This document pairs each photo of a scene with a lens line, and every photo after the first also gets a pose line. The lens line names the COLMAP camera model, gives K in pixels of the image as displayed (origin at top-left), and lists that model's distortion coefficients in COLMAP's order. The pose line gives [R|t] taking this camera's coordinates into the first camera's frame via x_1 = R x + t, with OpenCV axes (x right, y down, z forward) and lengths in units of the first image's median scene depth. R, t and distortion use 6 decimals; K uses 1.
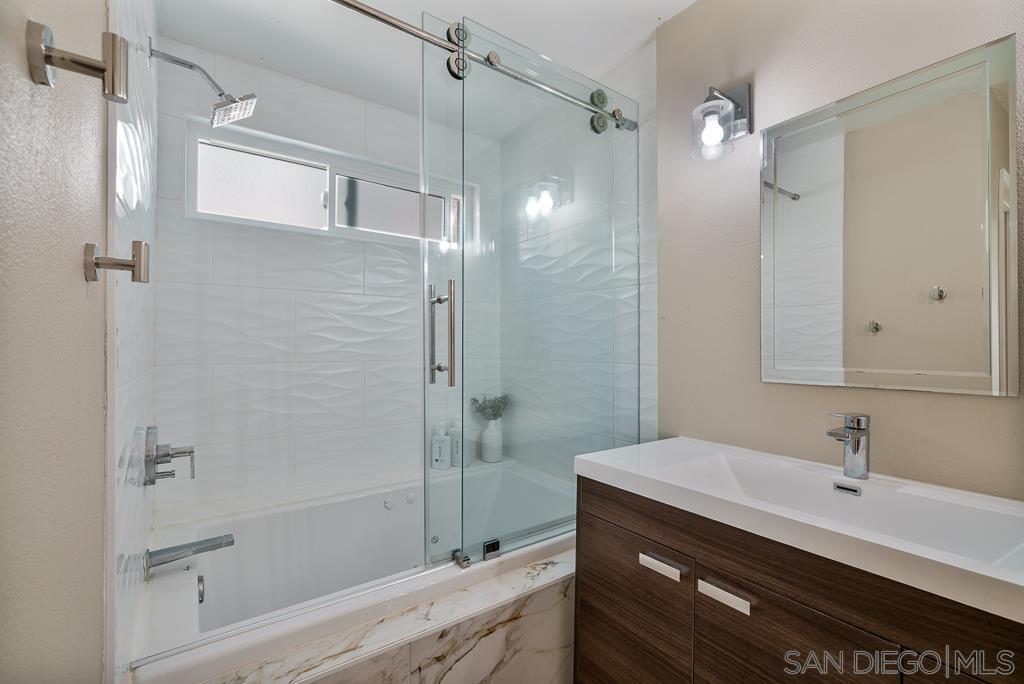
lens RADIAL K [[444.2, 0, 513.0], [0, 444.2, 341.7], [0, 0, 1]] dist [0.000360, -0.000096]
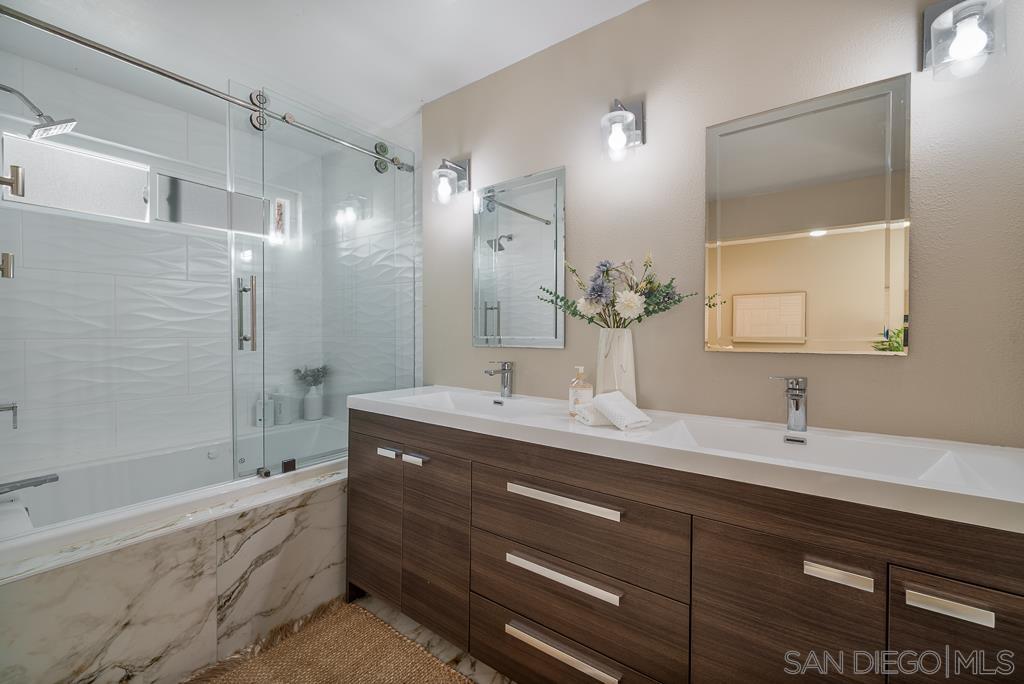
lens RADIAL K [[418.6, 0, 509.1], [0, 418.6, 335.5], [0, 0, 1]] dist [0.000546, -0.000847]
pose [[0.953089, -0.000911, 0.302688, 0.218337], [-0.005030, 0.999810, 0.018848, 0.020695], [-0.302648, -0.019487, 0.952903, -0.484714]]
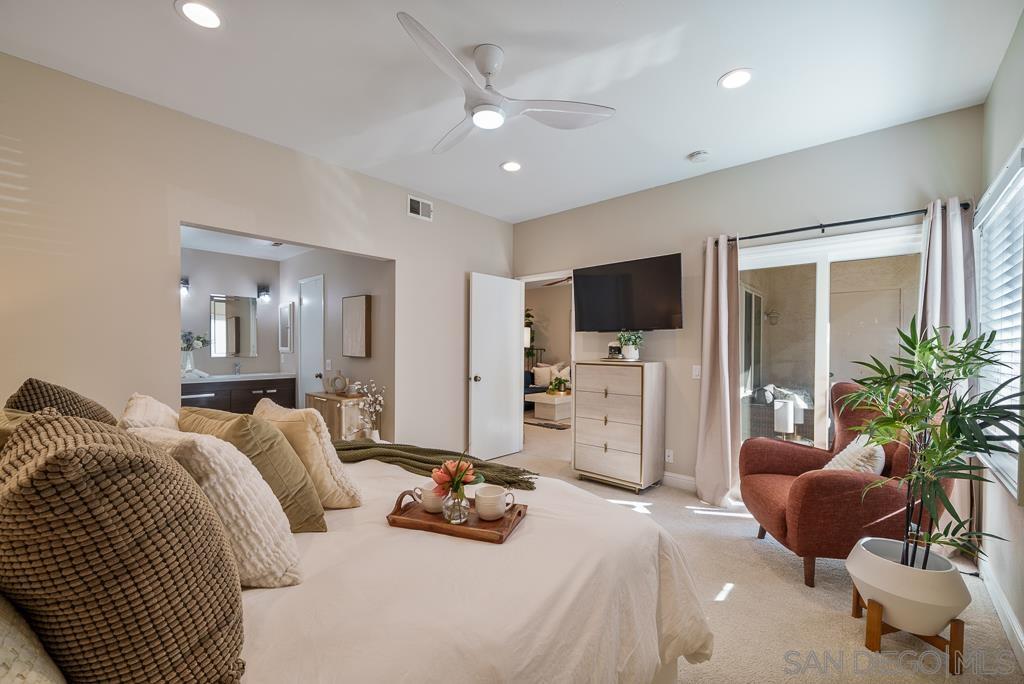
lens RADIAL K [[418.6, 0, 507.0], [0, 418.6, 360.8], [0, 0, 1]] dist [0.000546, -0.000847]
pose [[-0.215775, -0.029262, 0.976005, -3.191693], [-0.014660, 0.999535, 0.026726, -0.029297], [-0.976333, -0.008541, -0.216104, -1.400621]]
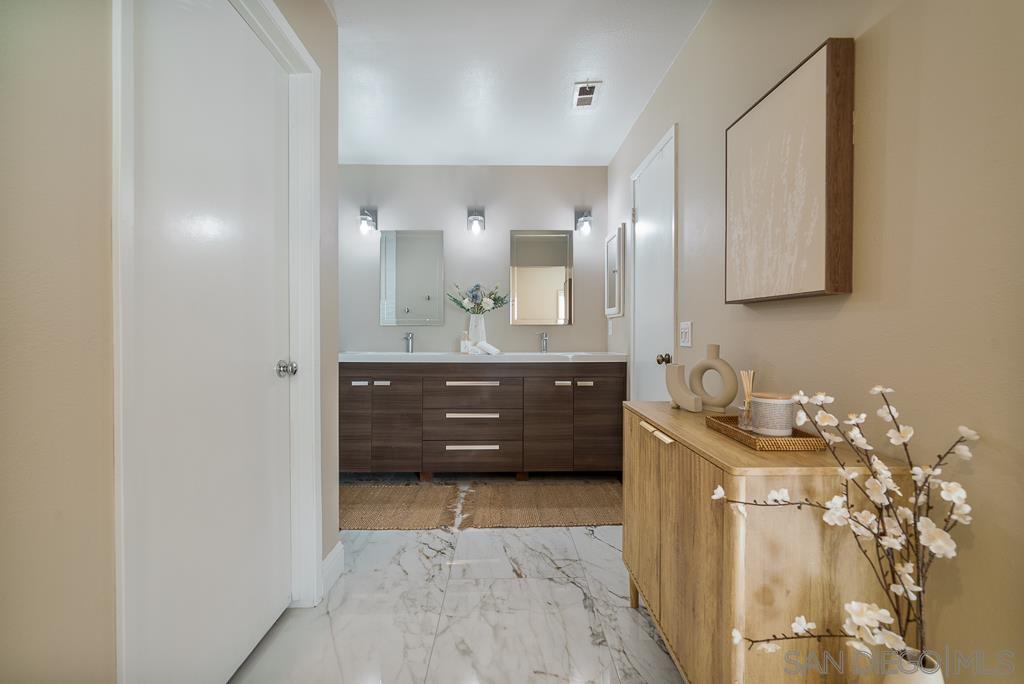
lens RADIAL K [[418.6, 0, 509.5], [0, 418.6, 334.2], [0, 0, 1]] dist [0.000546, -0.000847]
pose [[0.564232, -0.001374, 0.825615, -1.036805], [-0.008538, 0.999935, 0.007500, 0.113602], [-0.825572, -0.011281, 0.564184, -1.021622]]
